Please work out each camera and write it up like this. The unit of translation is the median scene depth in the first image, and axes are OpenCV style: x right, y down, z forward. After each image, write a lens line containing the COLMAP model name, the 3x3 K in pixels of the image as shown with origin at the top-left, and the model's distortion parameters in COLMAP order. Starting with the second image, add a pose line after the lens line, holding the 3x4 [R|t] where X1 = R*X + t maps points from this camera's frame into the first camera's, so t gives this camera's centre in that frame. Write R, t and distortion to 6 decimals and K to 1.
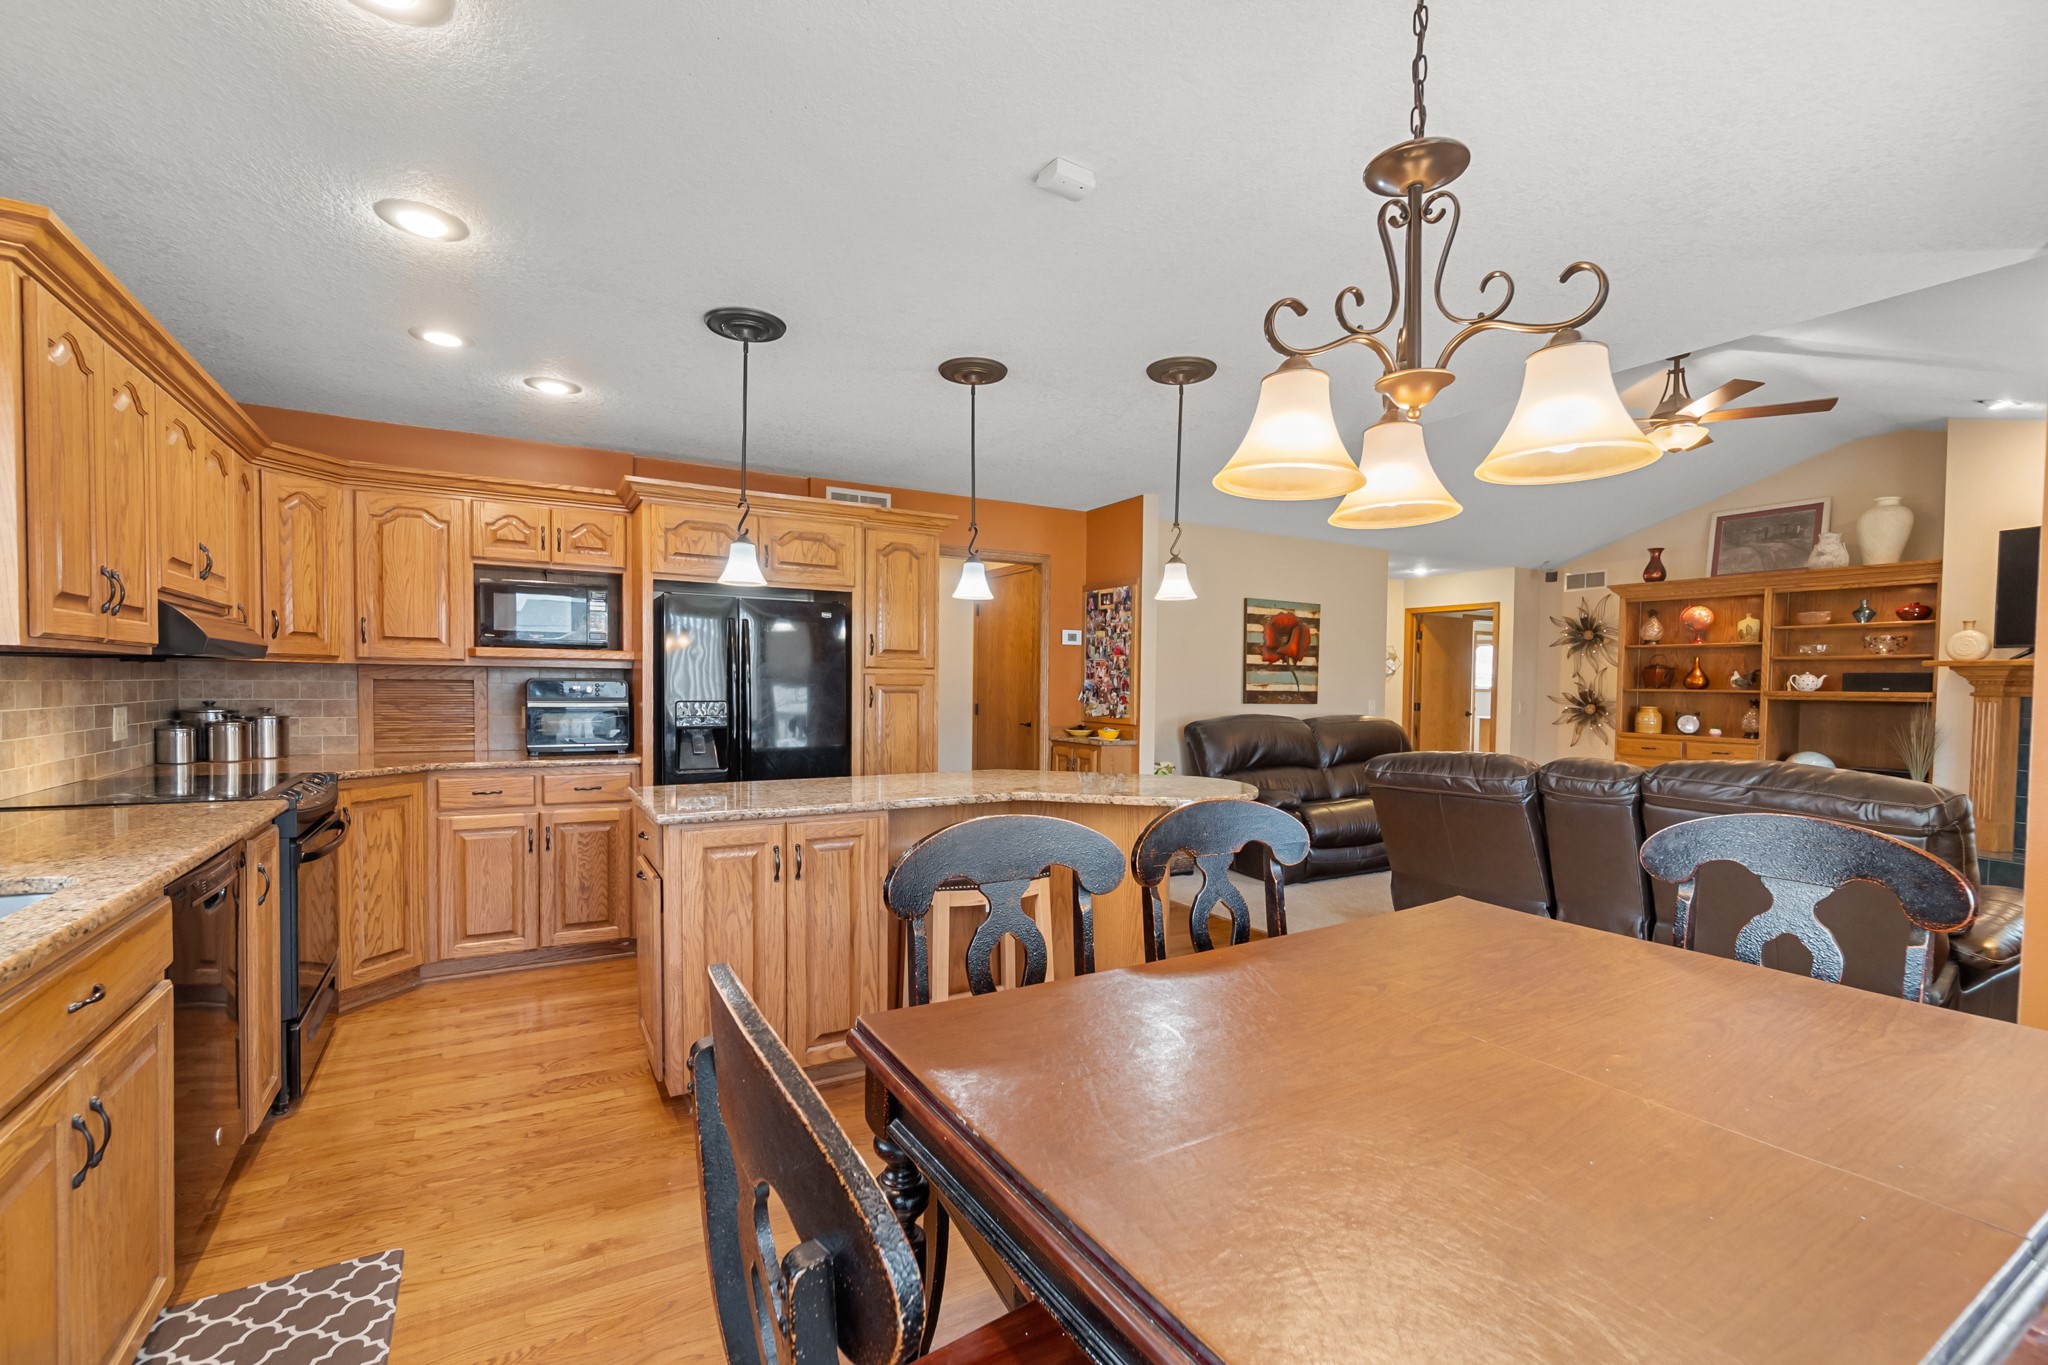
lens RADIAL K [[885.3, 0, 1028.8], [0, 885.3, 701.7], [0, 0, 1]] dist [-0.001191, -0.000091]
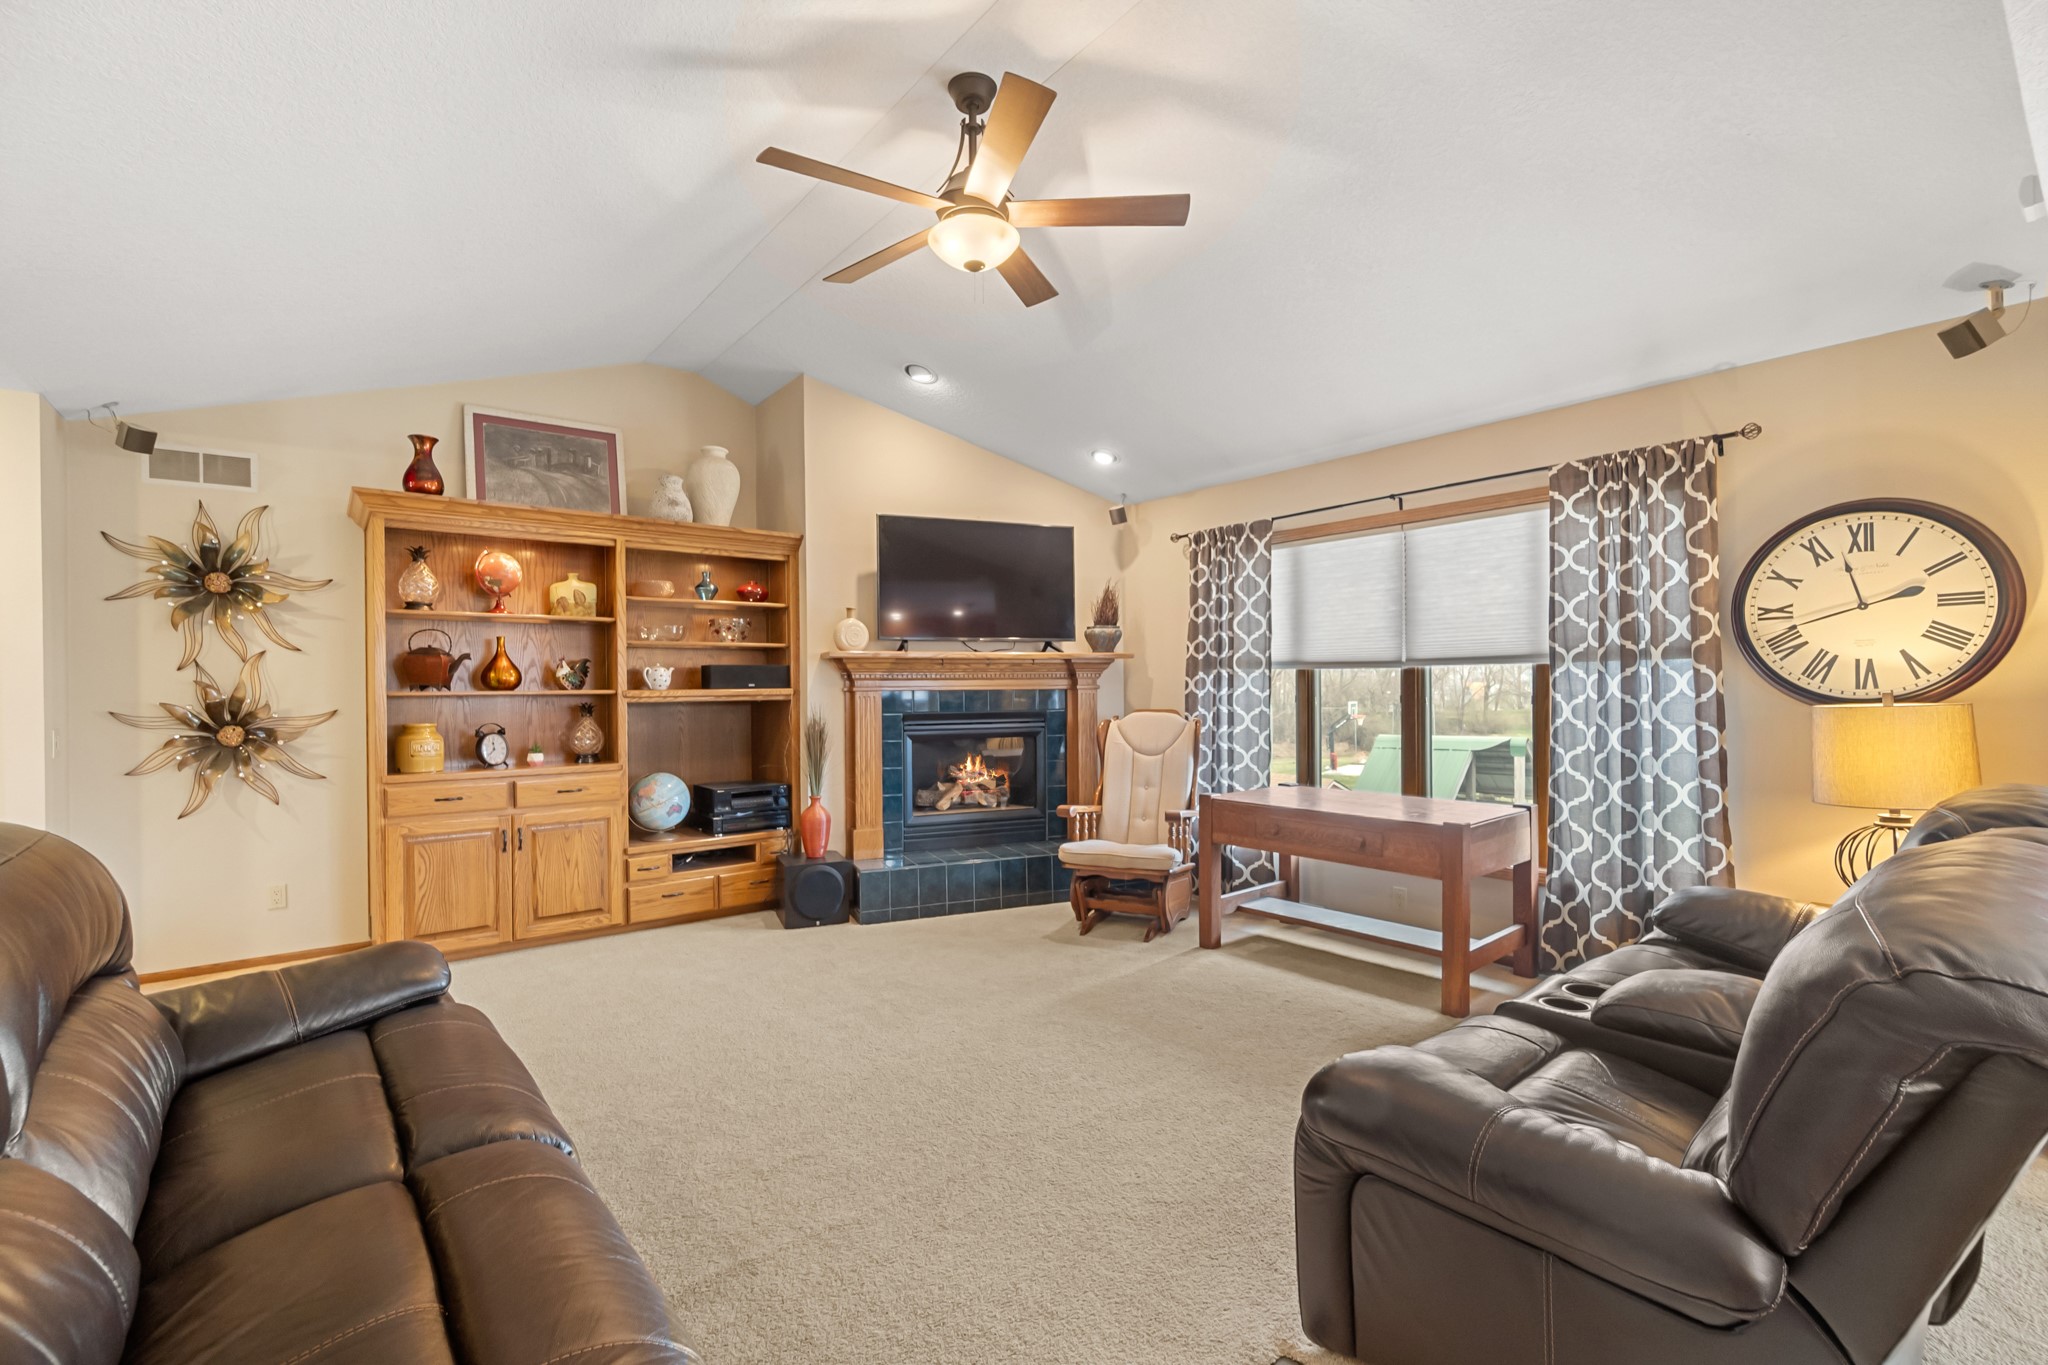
lens RADIAL K [[901.0, 0, 1028.8], [0, 901.0, 691.5], [0, 0, 1]] dist [-0.001443, 0.000053]
pose [[-0.140839, -0.014492, 0.989927, 0.098714], [0.030145, 0.999366, 0.018919, -0.013965], [-0.989574, 0.032506, -0.140312, 0.729300]]
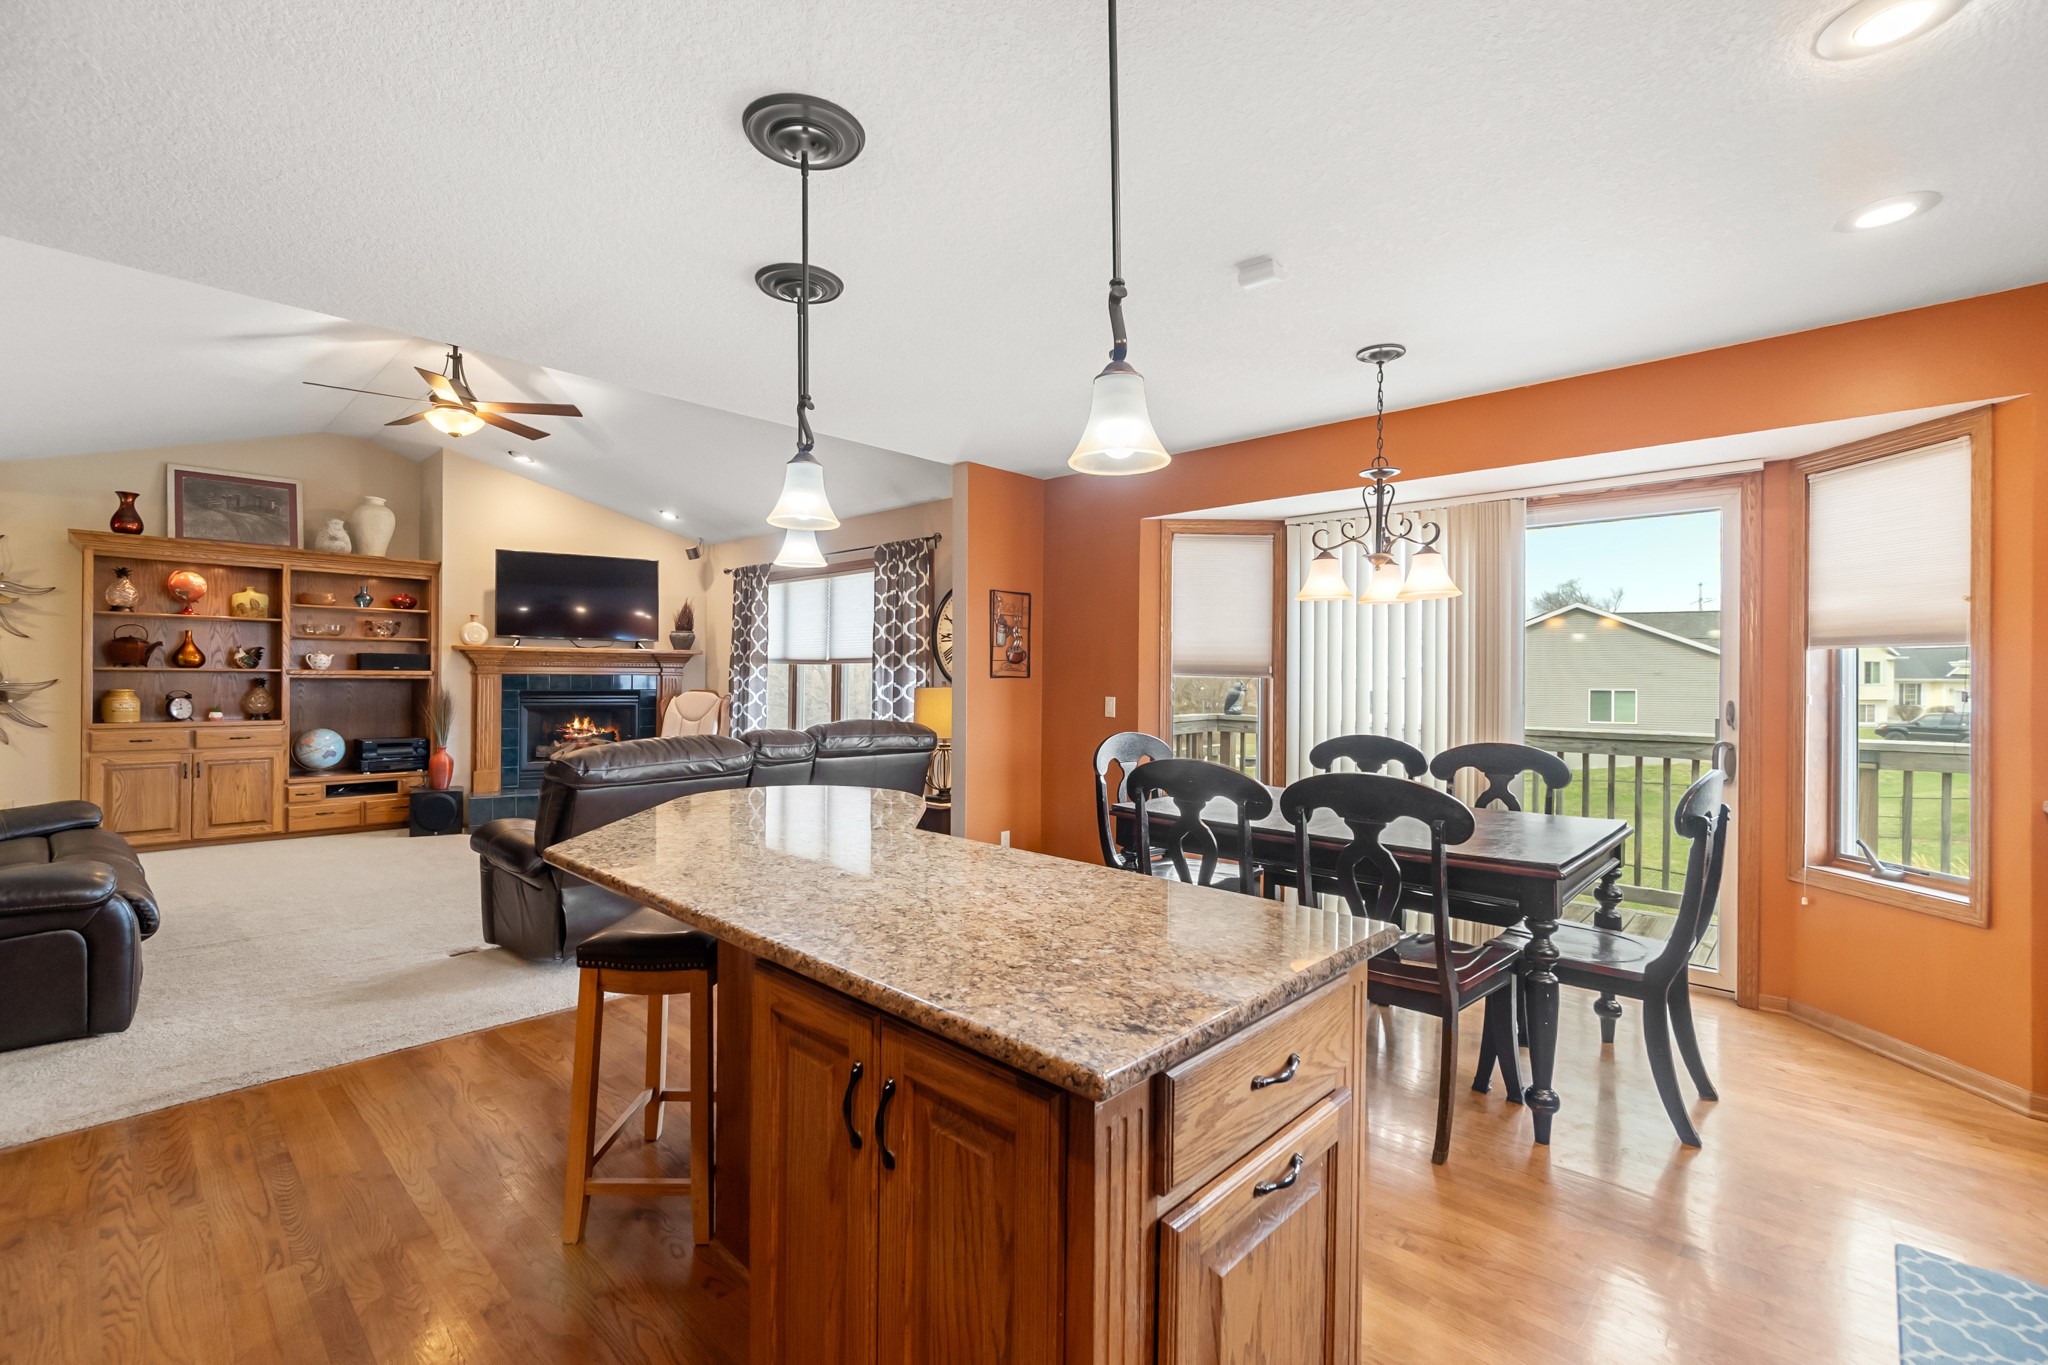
lens RADIAL K [[904.5, 0, 1024.0], [0, 904.5, 682.5], [0, 0, 1]] dist [0.001618, 0.000472]
pose [[-0.271908, -0.015671, 0.962196, -0.317747], [0.010676, 0.999757, 0.019300, -0.007903], [-0.962264, 0.015520, -0.271674, 0.454123]]
